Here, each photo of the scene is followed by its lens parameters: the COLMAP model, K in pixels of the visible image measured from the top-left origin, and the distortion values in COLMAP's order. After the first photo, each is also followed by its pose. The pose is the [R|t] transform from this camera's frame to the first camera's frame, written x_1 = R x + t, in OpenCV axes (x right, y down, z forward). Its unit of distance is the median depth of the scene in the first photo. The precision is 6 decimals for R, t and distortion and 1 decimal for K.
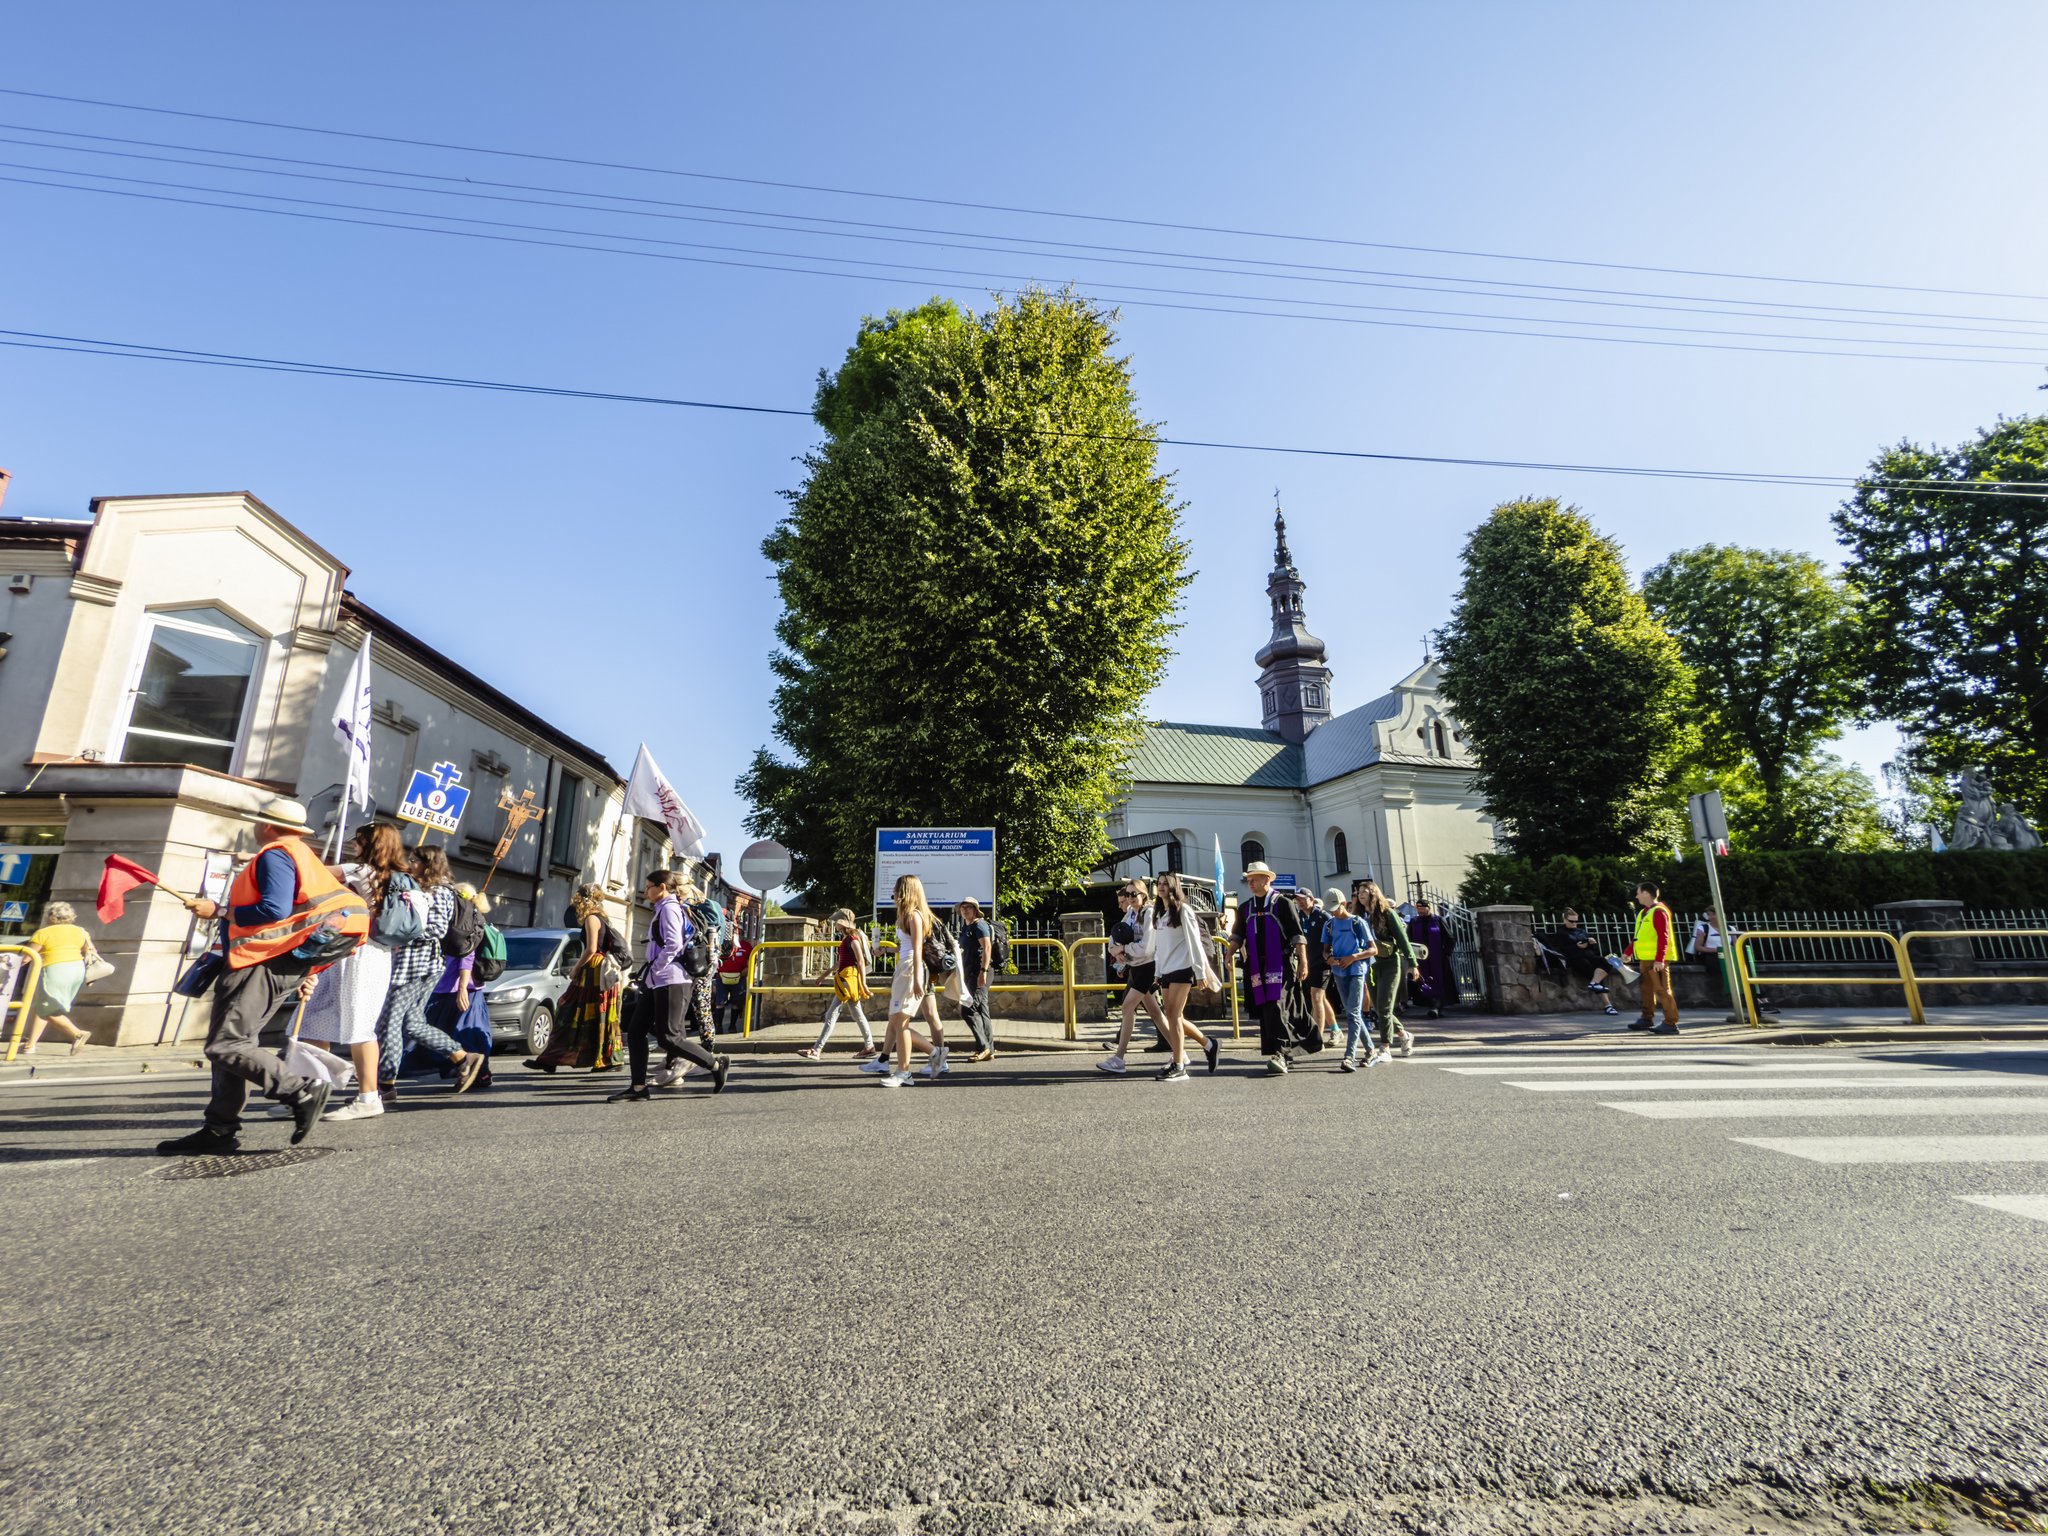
lens RADIAL K [[808.2, 0, 1024.5], [0, 808.2, 768.2], [0, 0, 1]] dist [-0.003734, 0.001456]
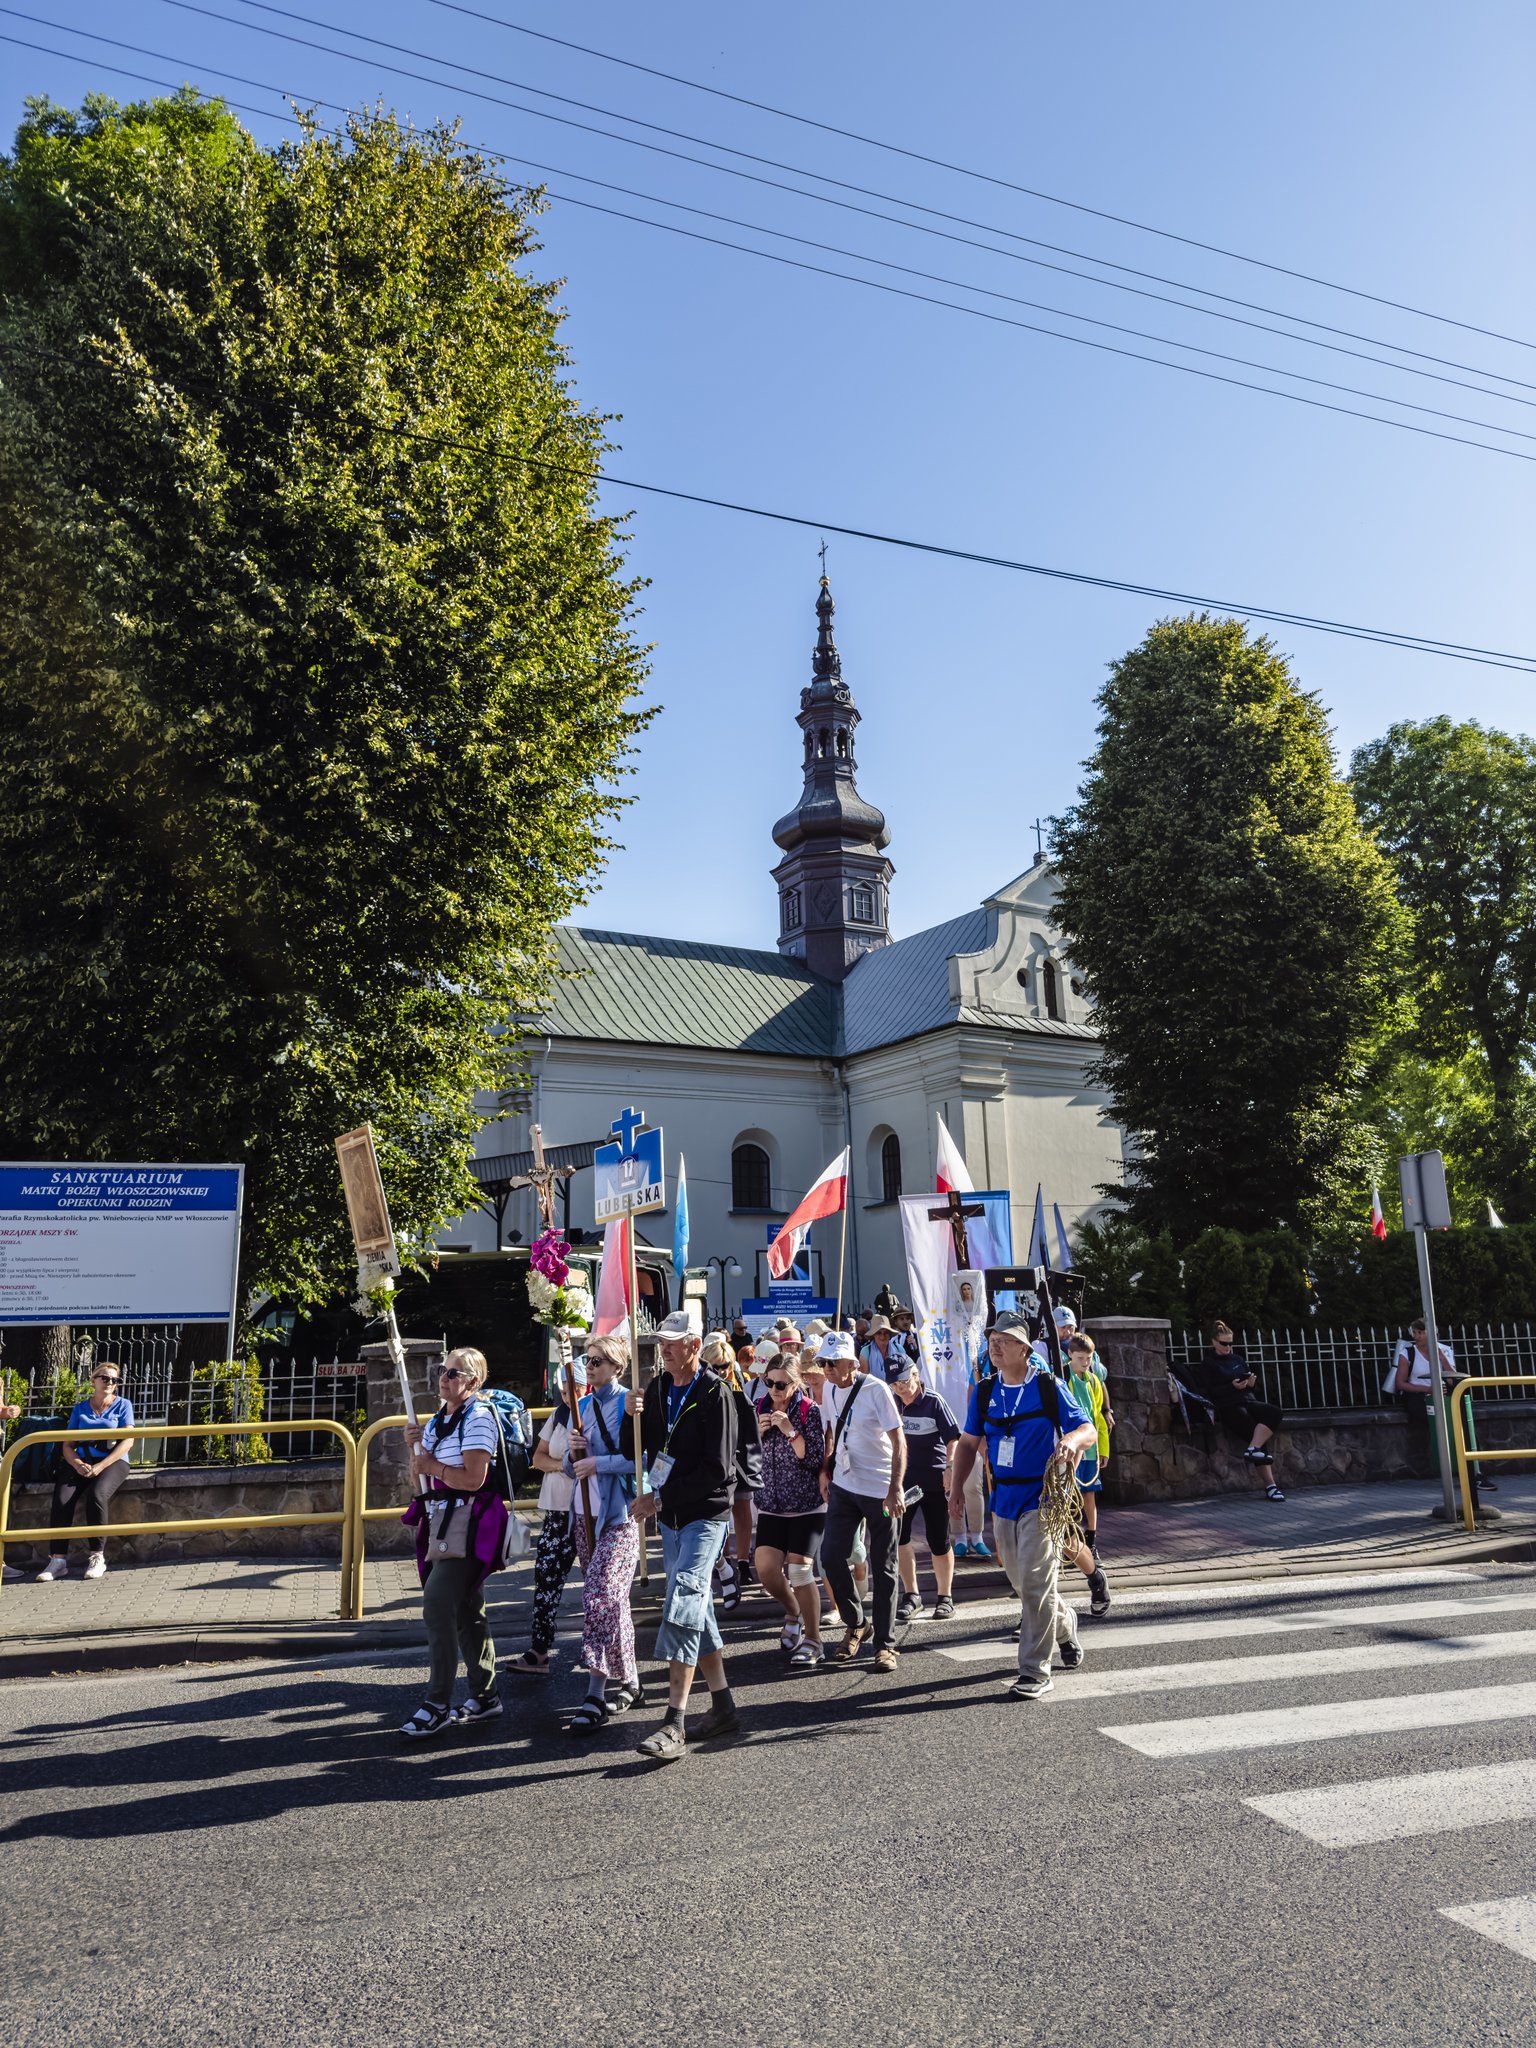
lens RADIAL K [[1423.2, 0, 755.9], [0, 1423.2, 1013.9], [0, 0, 1]] dist [0.054910, -0.078534]
pose [[0.962968, 0.045617, 0.265728, 0.020246], [-0.049127, 0.998771, 0.006573, -0.029793], [-0.265102, -0.019384, 0.964026, 0.030229]]
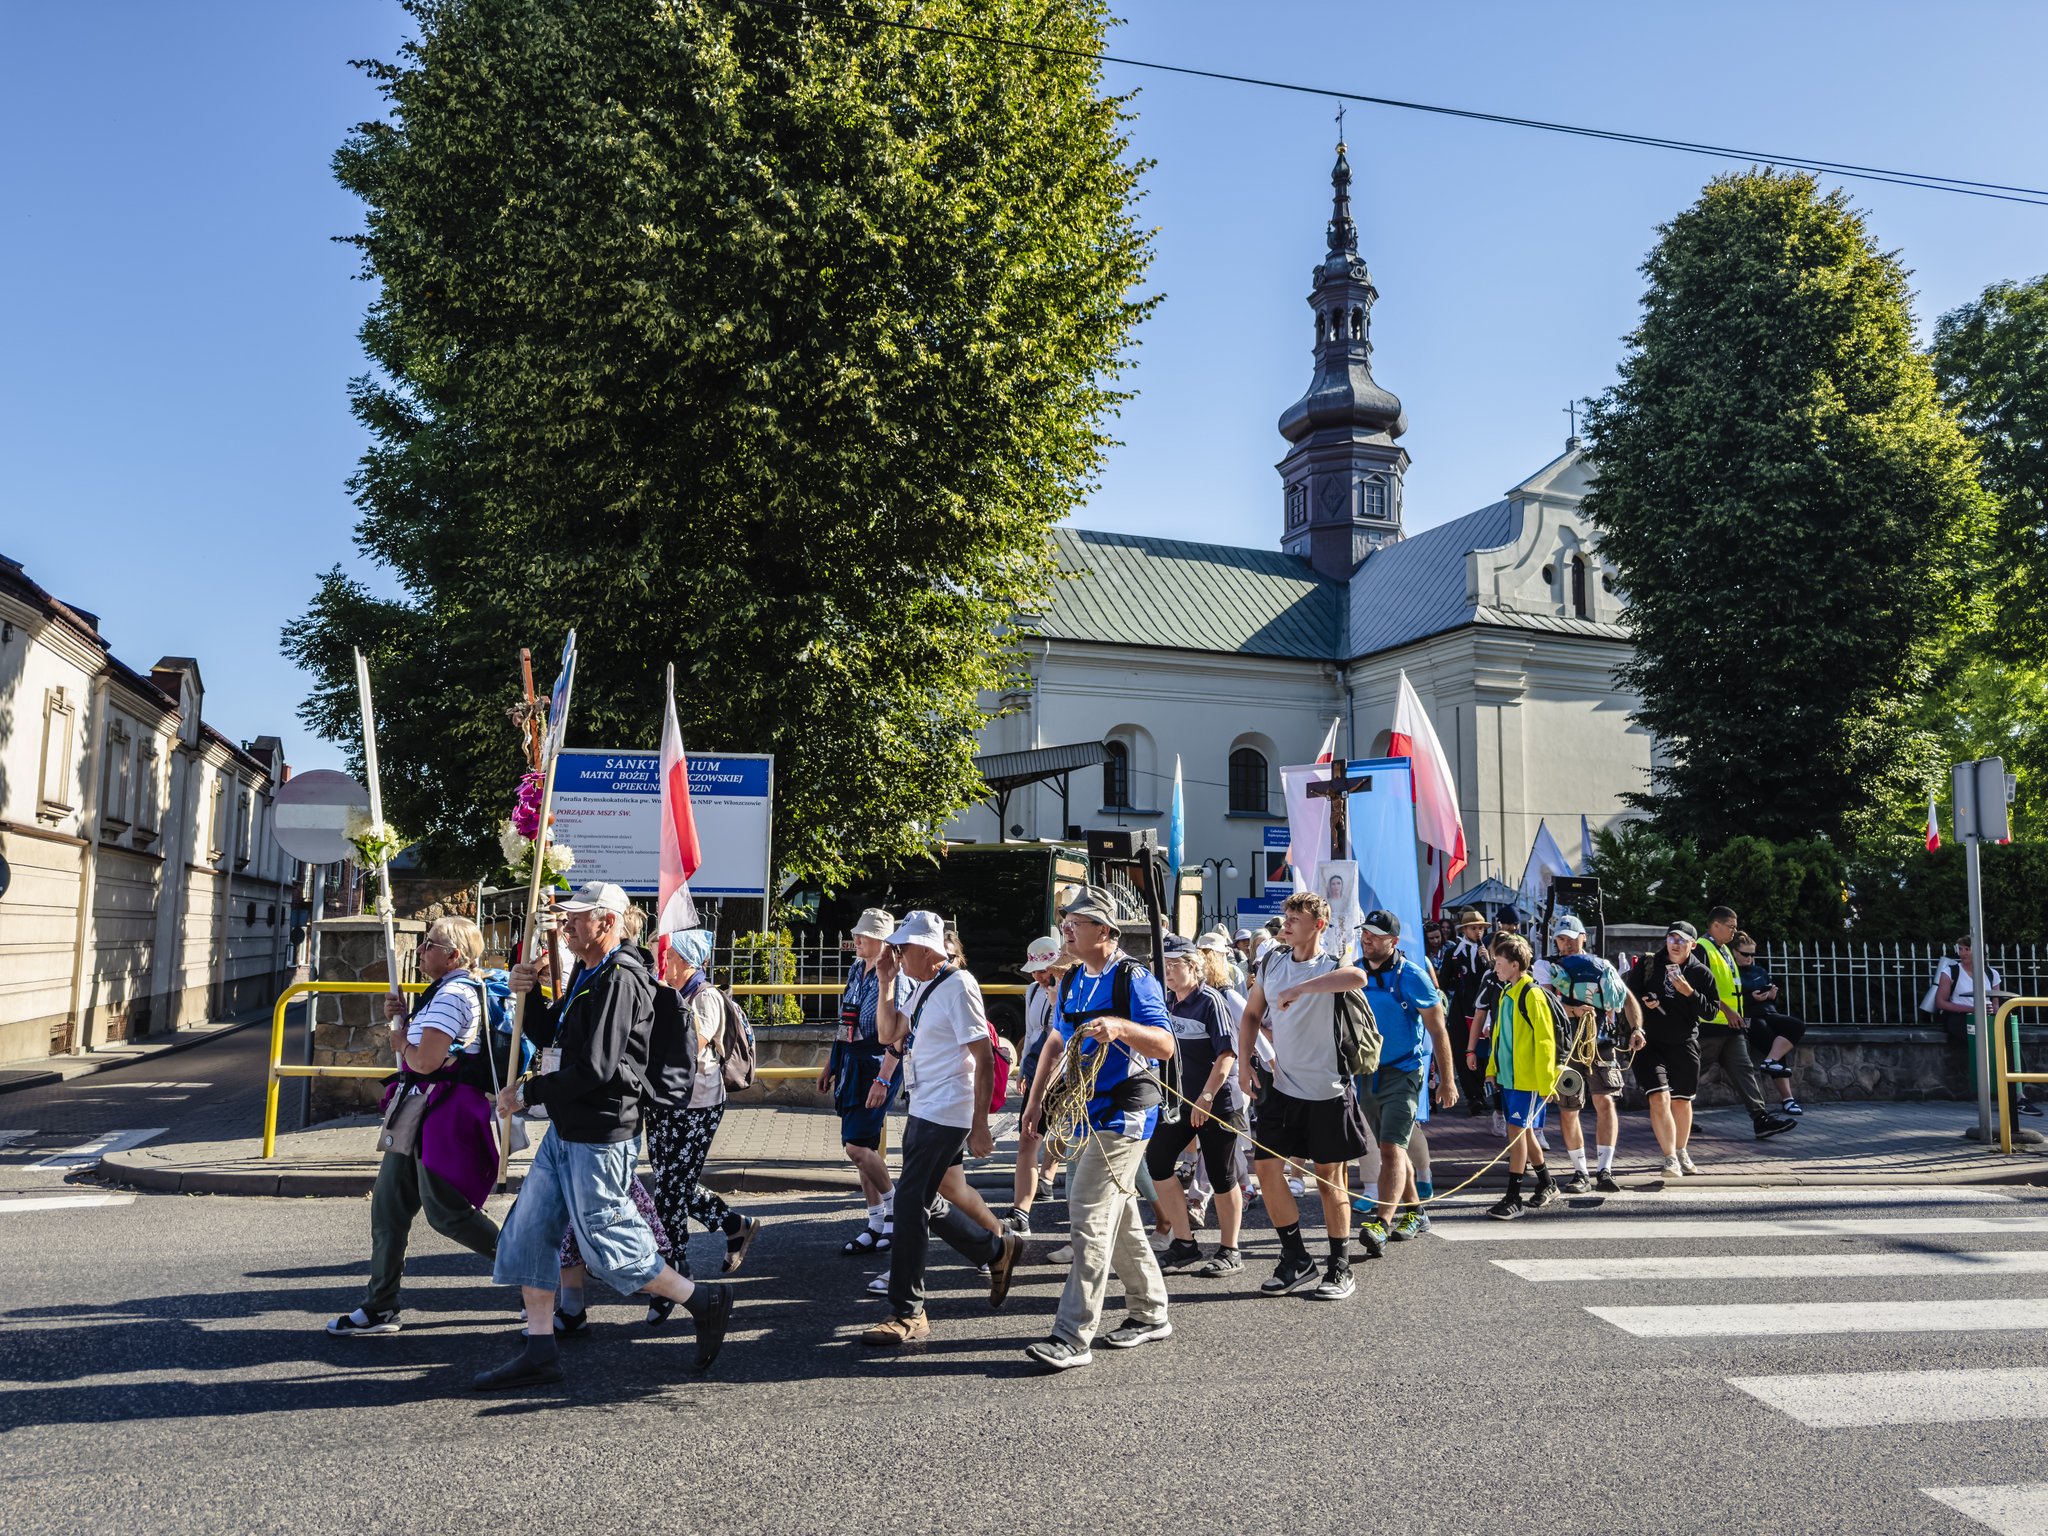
lens RADIAL K [[1423.2, 0, 1019.3], [0, 1423.2, 768.7], [0, 0, 1]] dist [0.054910, -0.078534]
pose [[0.993576, 0.032977, 0.108253, 0.017993], [-0.046156, 0.991506, 0.121592, -0.028912], [-0.103324, -0.125807, 0.986659, 0.020744]]
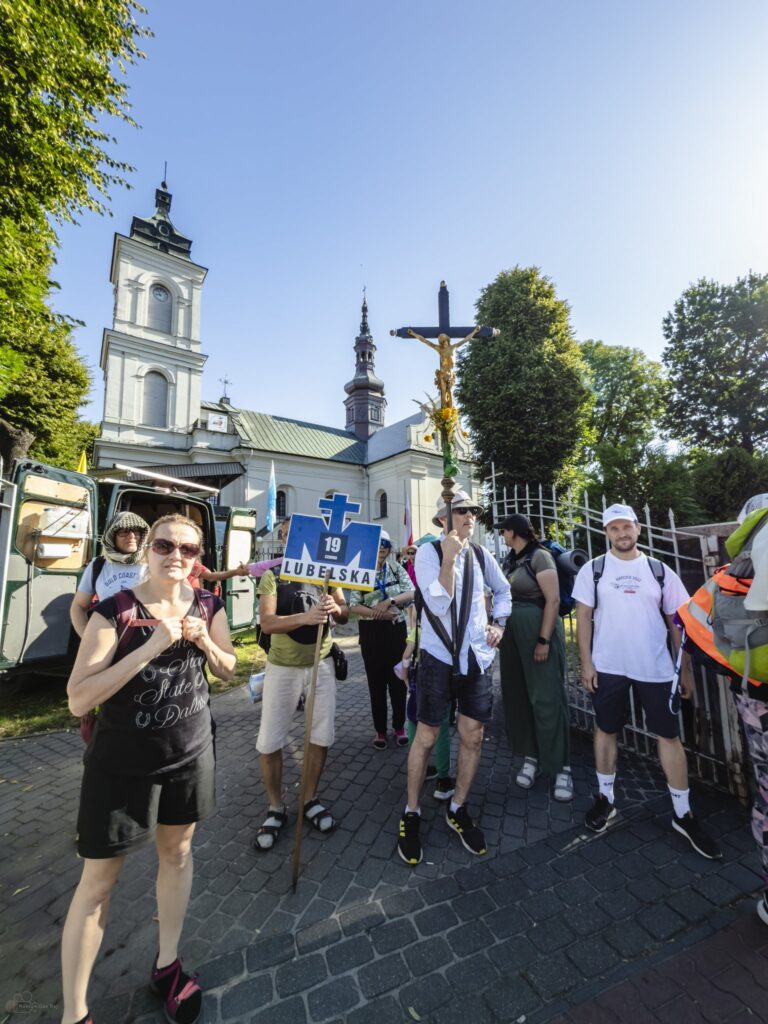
lens RADIAL K [[404.1, 0, 378.4], [0, 404.1, 512.7], [0, 0, 1]] dist [-0.003734, 0.001456]
pose [[0.934635, 0.038884, 0.353475, 0.203948], [-0.077303, 0.992450, 0.095226, 0.095967], [-0.347104, -0.116326, 0.930584, 0.527217]]
